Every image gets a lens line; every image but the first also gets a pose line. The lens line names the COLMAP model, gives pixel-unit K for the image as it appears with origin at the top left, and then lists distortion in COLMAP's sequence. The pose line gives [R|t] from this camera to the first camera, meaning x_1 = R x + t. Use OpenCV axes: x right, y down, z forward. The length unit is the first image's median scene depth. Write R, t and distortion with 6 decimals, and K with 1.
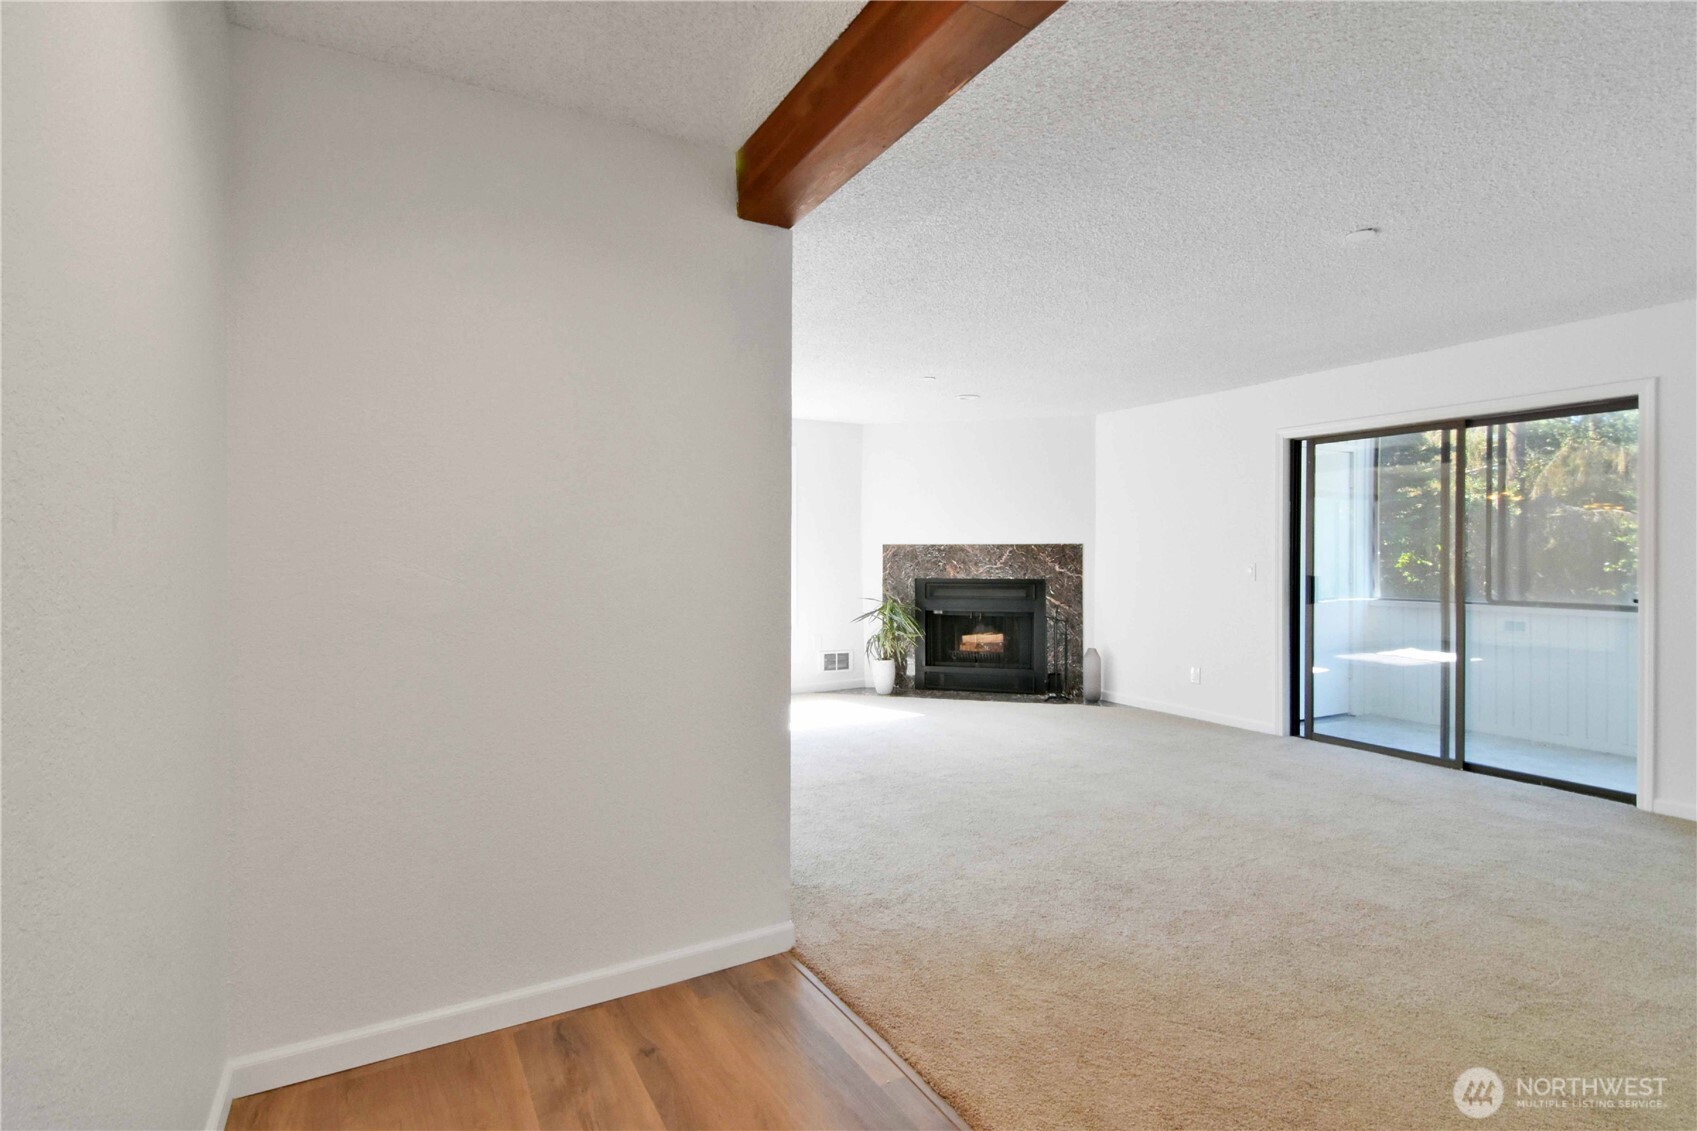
lens RADIAL K [[814.7, 0, 855.7], [0, 814.7, 557.4], [0, 0, 1]] dist [-0.000127, -0.000905]
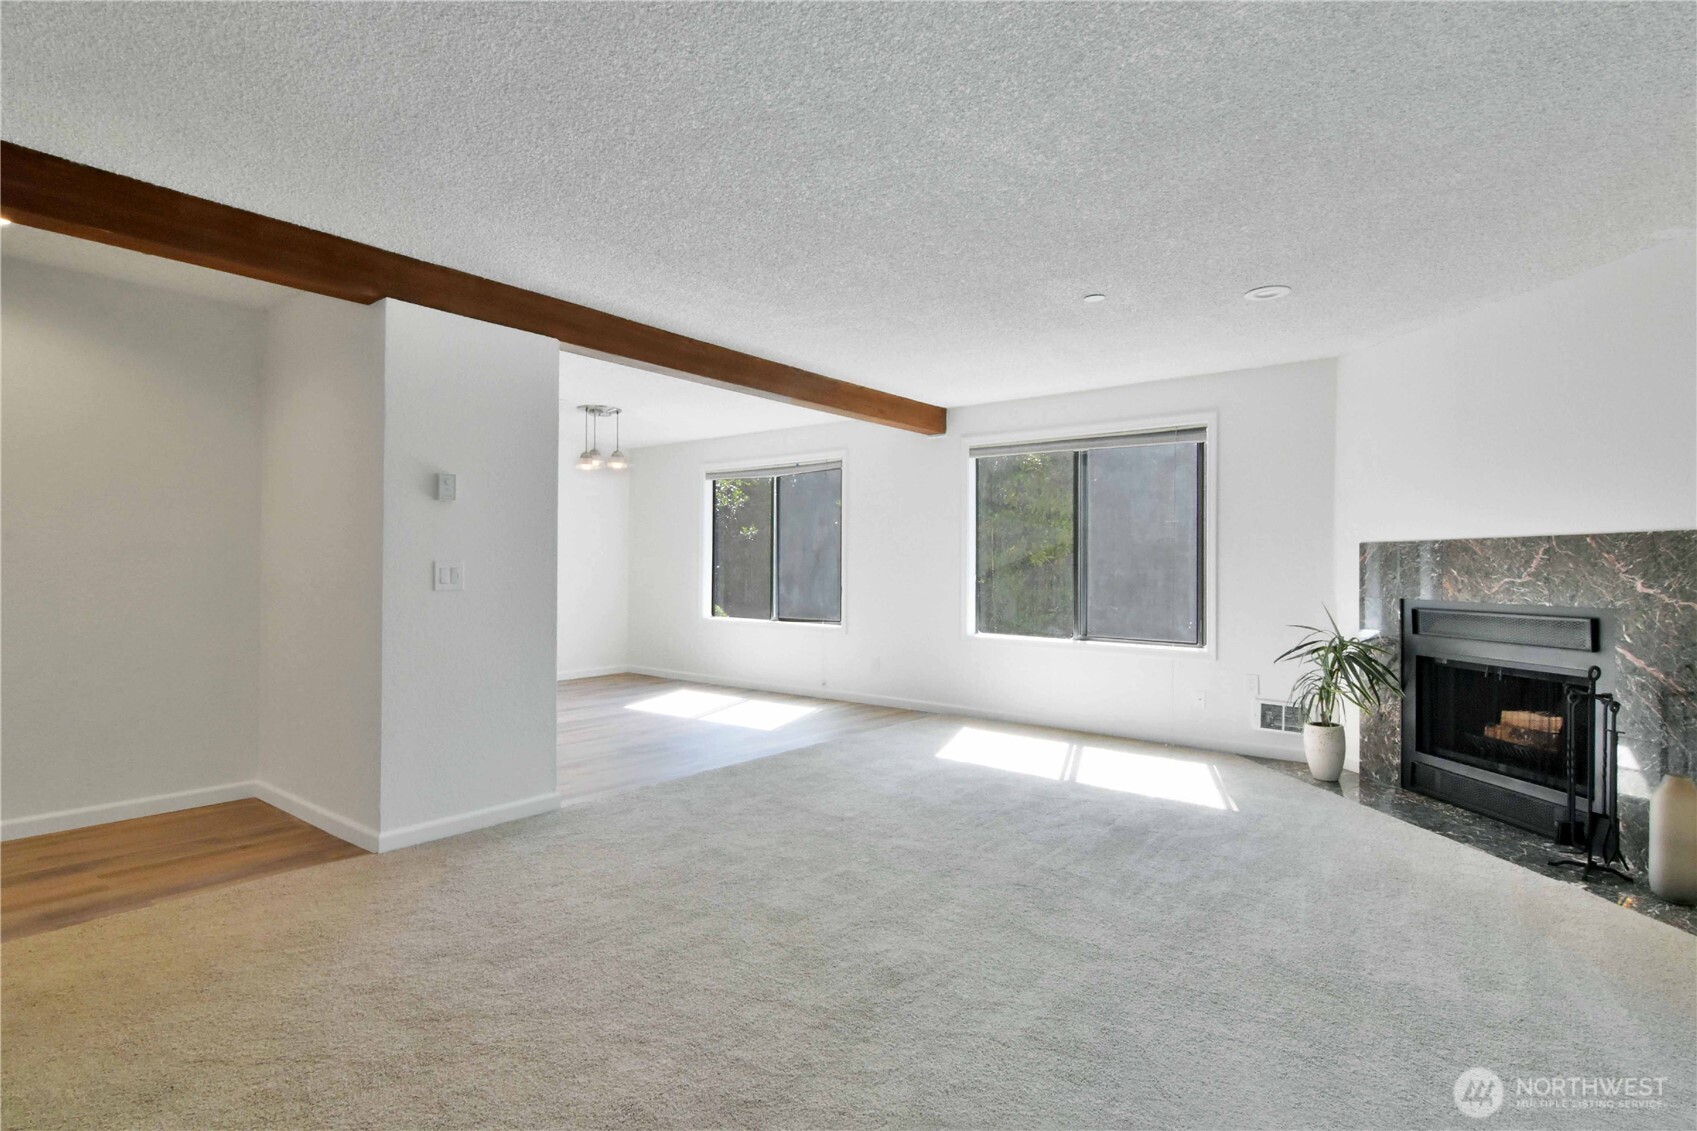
lens RADIAL K [[850.9, 0, 853.1], [0, 850.9, 554.8], [0, 0, 1]] dist [0.001847, -0.000748]
pose [[0.380622, -0.011136, -0.924664, 0.515589], [-0.010556, 0.999810, -0.016386, 0.008474], [0.924671, 0.015997, 0.380432, 0.415630]]
